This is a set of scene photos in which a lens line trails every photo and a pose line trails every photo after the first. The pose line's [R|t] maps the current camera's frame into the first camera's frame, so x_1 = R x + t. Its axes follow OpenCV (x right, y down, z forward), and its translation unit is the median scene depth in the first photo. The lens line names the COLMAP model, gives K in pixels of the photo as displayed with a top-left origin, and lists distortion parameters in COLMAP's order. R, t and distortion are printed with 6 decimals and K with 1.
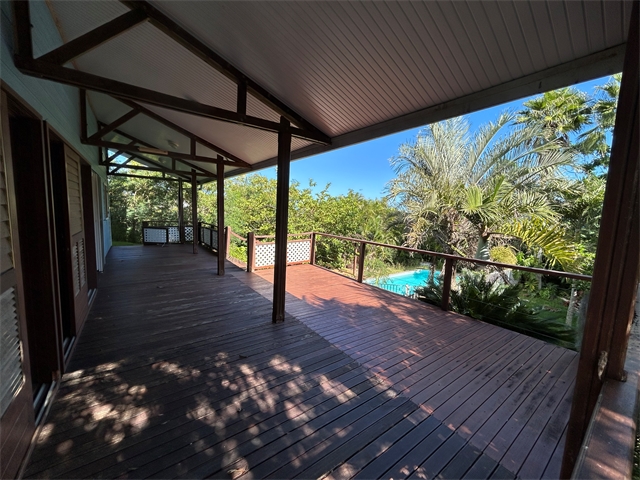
lens RADIAL K [[258.1, 0, 320.4], [0, 258.1, 241.2], [0, 0, 1]] dist [-0.001293, -0.000551]
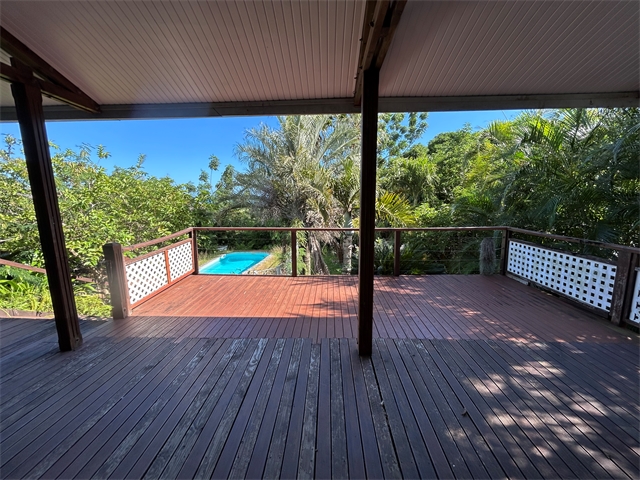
lens RADIAL K [[258.1, 0, 320.4], [0, 258.1, 241.2], [0, 0, 1]] dist [-0.001293, -0.000551]
pose [[0.617838, -0.174631, 0.766668, -0.843314], [0.123969, 0.984465, 0.124337, -0.104728], [-0.776471, 0.018223, 0.629889, 0.751022]]
